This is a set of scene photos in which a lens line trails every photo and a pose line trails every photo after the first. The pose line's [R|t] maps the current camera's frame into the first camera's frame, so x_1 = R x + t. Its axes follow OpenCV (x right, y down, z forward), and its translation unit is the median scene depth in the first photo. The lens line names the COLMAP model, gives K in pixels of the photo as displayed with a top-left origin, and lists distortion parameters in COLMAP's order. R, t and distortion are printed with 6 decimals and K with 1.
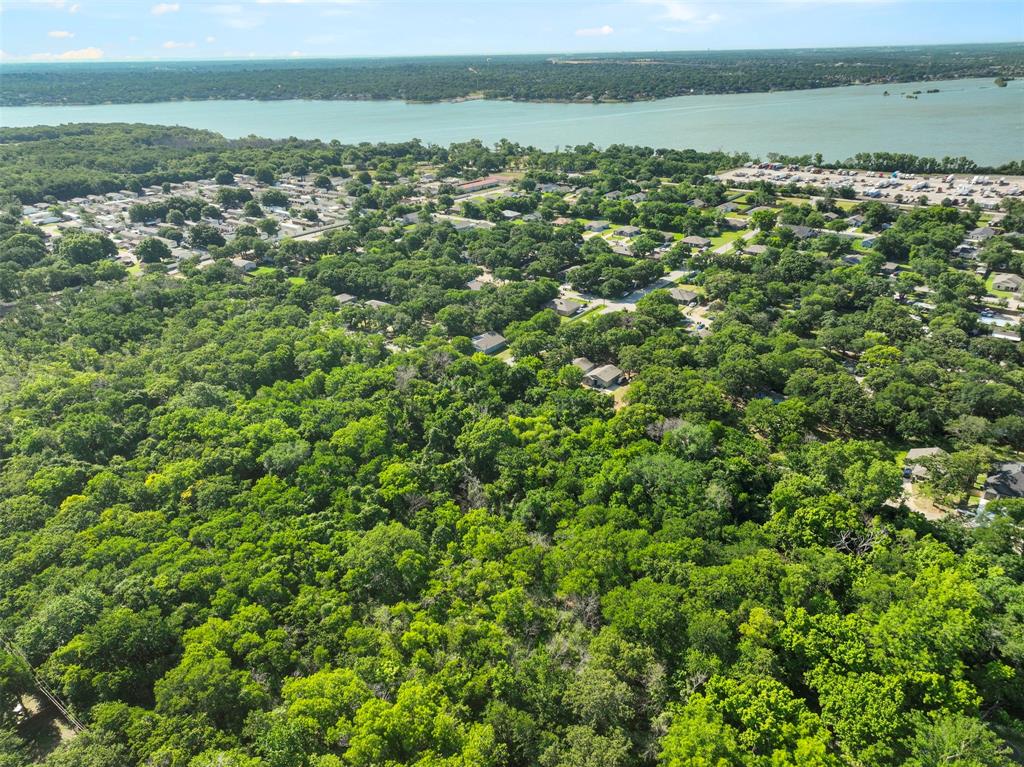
lens RADIAL K [[719.7, 0, 512.1], [0, 719.7, 385.2], [0, 0, 1]] dist [-0.003717, 0.021553]
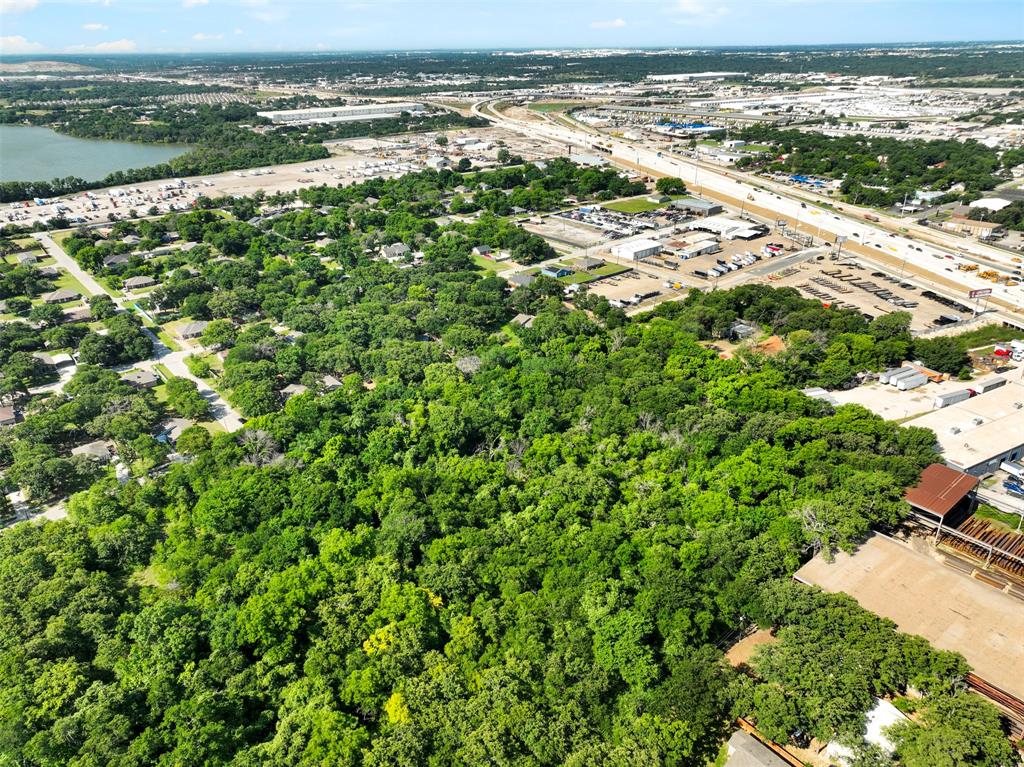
lens RADIAL K [[719.7, 0, 514.6], [0, 719.7, 385.1], [0, 0, 1]] dist [-0.003717, 0.021553]
pose [[0.211560, -0.403264, 0.890292, -0.675437], [0.420497, 0.859850, 0.289553, -0.180487], [-0.882284, 0.313107, 0.351481, 0.307532]]
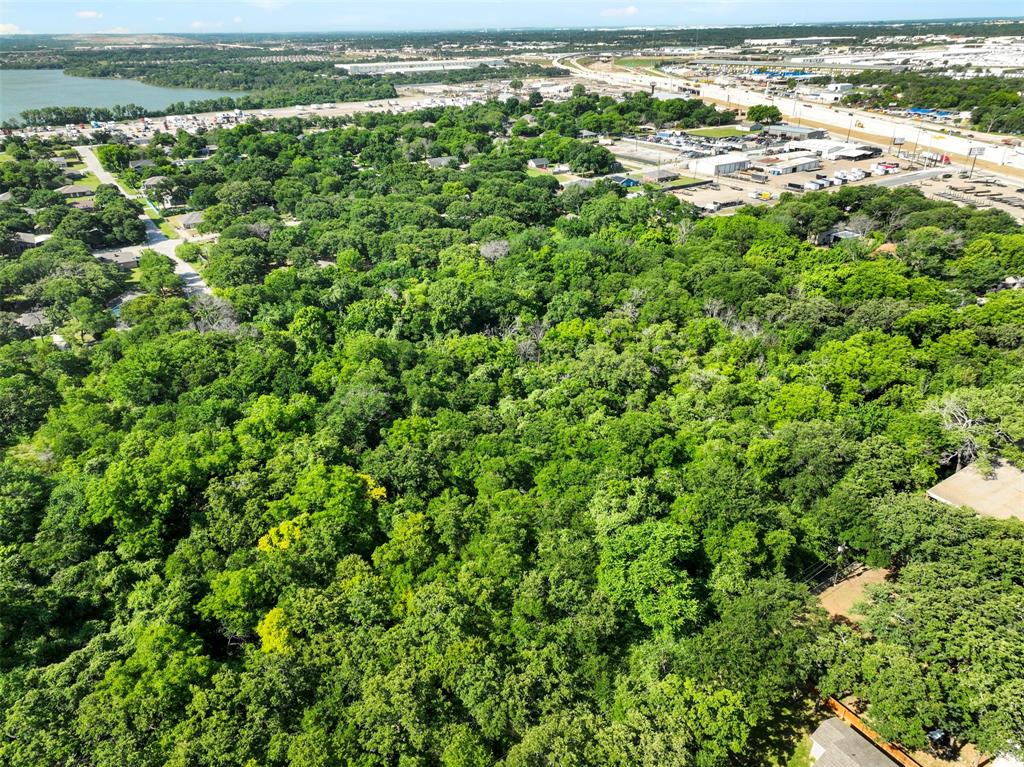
lens RADIAL K [[719.7, 0, 515.0], [0, 719.7, 383.9], [0, 0, 1]] dist [-0.003717, 0.021553]
pose [[0.323284, -0.408165, 0.853750, -0.542189], [0.407024, 0.874453, 0.263938, -0.026425], [-0.854295, 0.262169, 0.448829, 0.359187]]
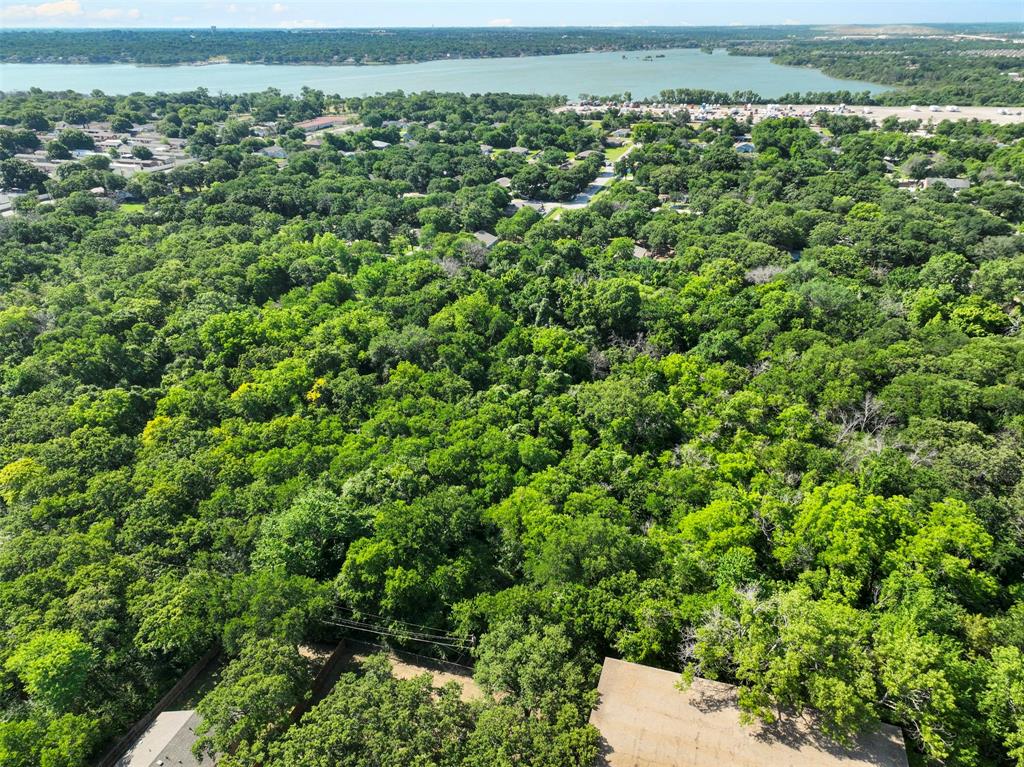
lens RADIAL K [[719.7, 0, 513.7], [0, 719.7, 383.6], [0, 0, 1]] dist [-0.003717, 0.021553]
pose [[0.938904, -0.139451, 0.314663, -0.295609], [0.132103, 0.990229, 0.044672, 0.079817], [-0.317818, -0.000375, 0.948152, 0.116968]]
